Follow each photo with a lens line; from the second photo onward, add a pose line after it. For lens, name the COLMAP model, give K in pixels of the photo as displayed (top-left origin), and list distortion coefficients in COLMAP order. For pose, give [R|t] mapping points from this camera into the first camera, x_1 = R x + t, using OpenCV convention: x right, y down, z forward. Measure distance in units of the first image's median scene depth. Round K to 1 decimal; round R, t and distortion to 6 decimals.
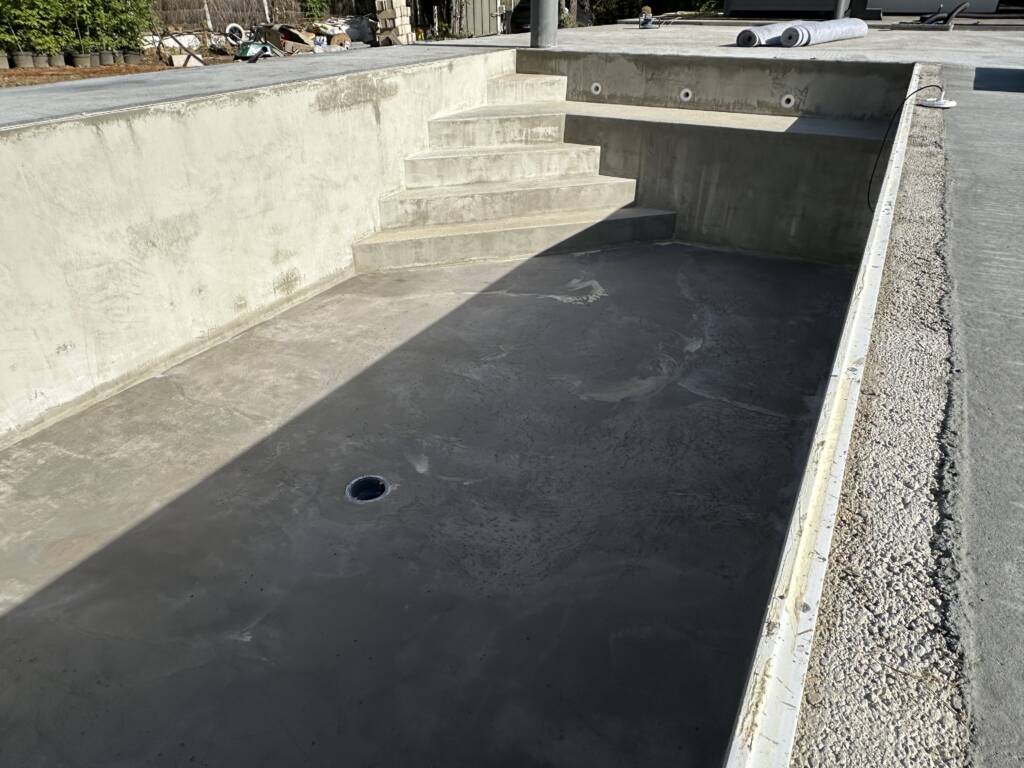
lens RADIAL K [[670.4, 0, 512.0], [0, 670.4, 384.0], [0, 0, 1]] dist [-0.002452, 0.001583]
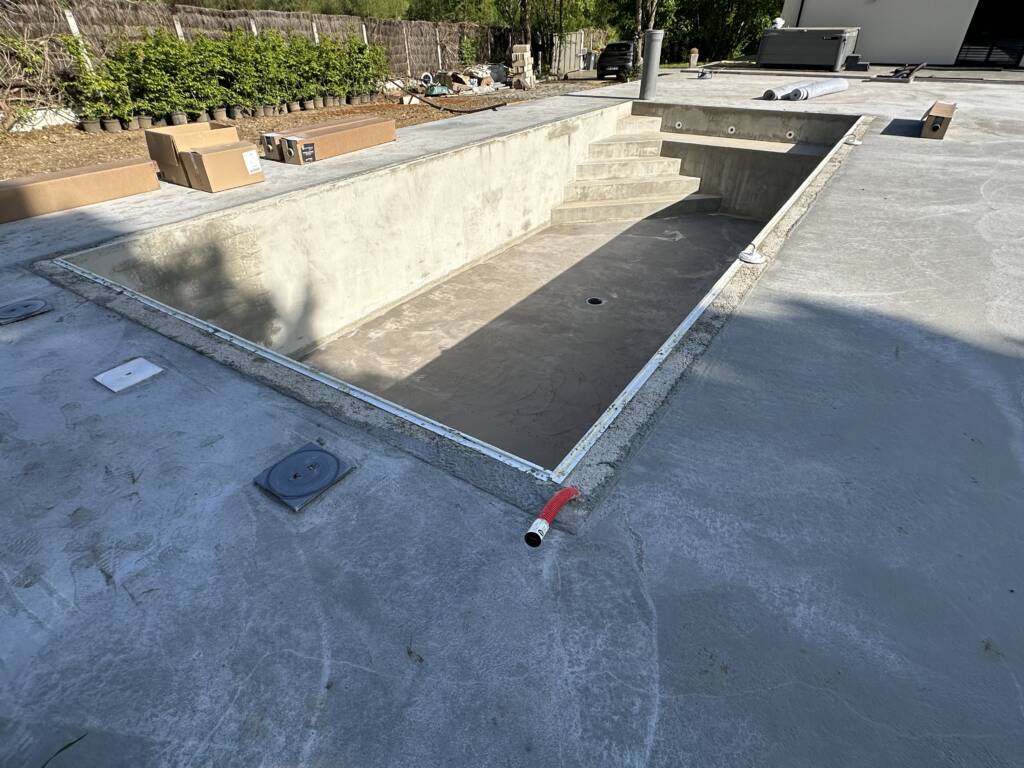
lens RADIAL K [[542.7, 0, 512.0], [0, 542.7, 384.0], [0, 0, 1]] dist [-0.000040, 0.000191]
pose [[0.995893, 0.046414, -0.077731, -0.191247], [-0.041733, 0.997277, 0.060805, 0.191573], [0.080341, -0.057311, 0.995118, -0.559469]]
